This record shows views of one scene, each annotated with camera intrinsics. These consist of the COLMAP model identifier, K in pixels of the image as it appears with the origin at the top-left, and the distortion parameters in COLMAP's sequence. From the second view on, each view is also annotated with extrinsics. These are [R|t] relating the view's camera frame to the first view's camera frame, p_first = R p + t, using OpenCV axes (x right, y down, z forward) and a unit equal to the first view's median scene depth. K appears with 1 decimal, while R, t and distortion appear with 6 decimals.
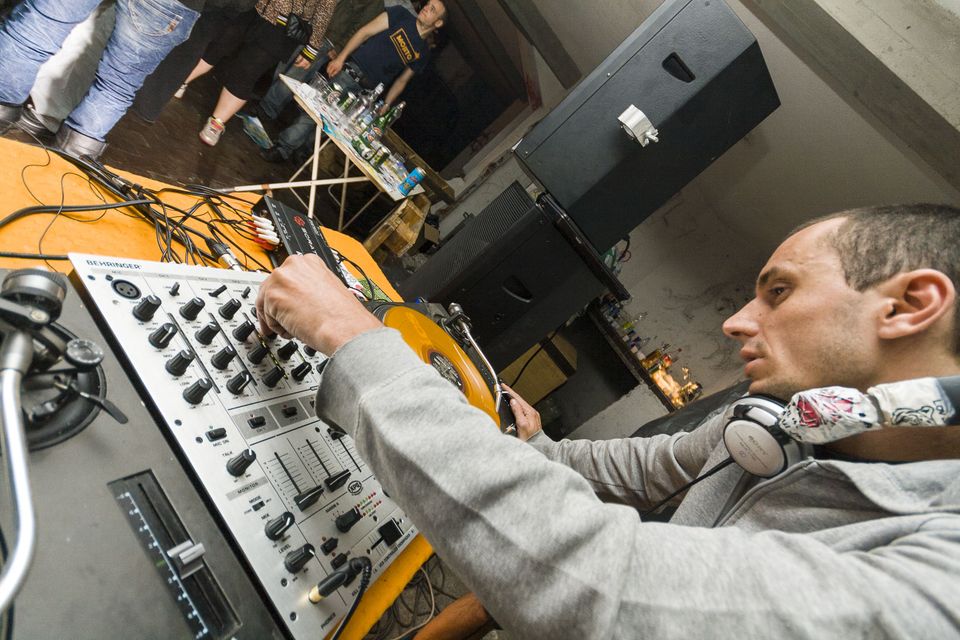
lens RADIAL K [[458.6, 0, 479.6], [0, 458.6, 323.1], [0, 0, 1]] dist [0.007384, -0.002874]
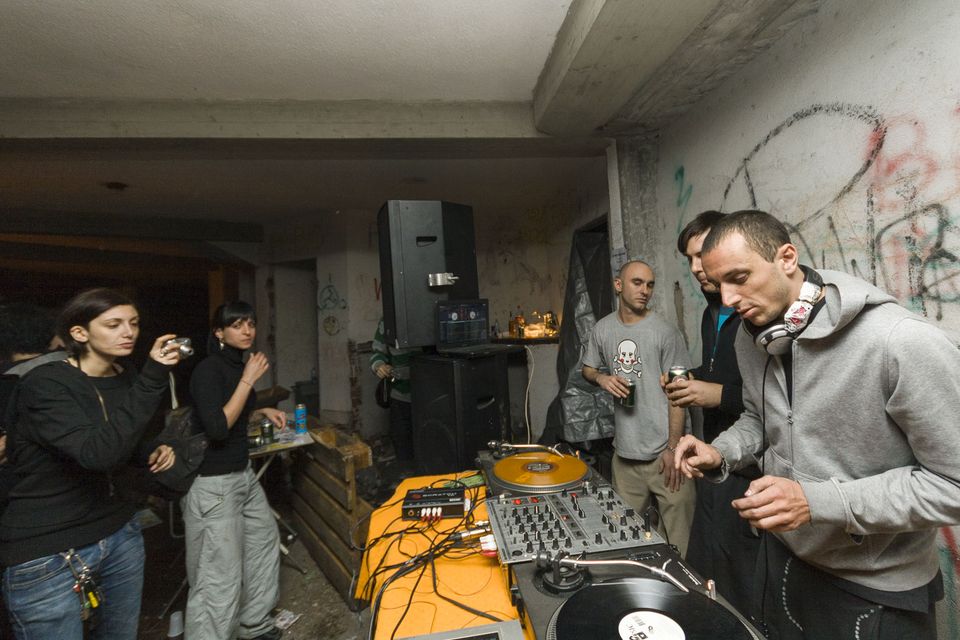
lens RADIAL K [[458.6, 0, 493.1], [0, 458.6, 276.1], [0, 0, 1]] dist [0.007384, -0.002874]
pose [[0.516001, -0.746344, 0.420373, -0.294682], [0.809837, 0.584965, 0.044506, -0.462504], [-0.279120, 0.317468, 0.906259, -0.661183]]
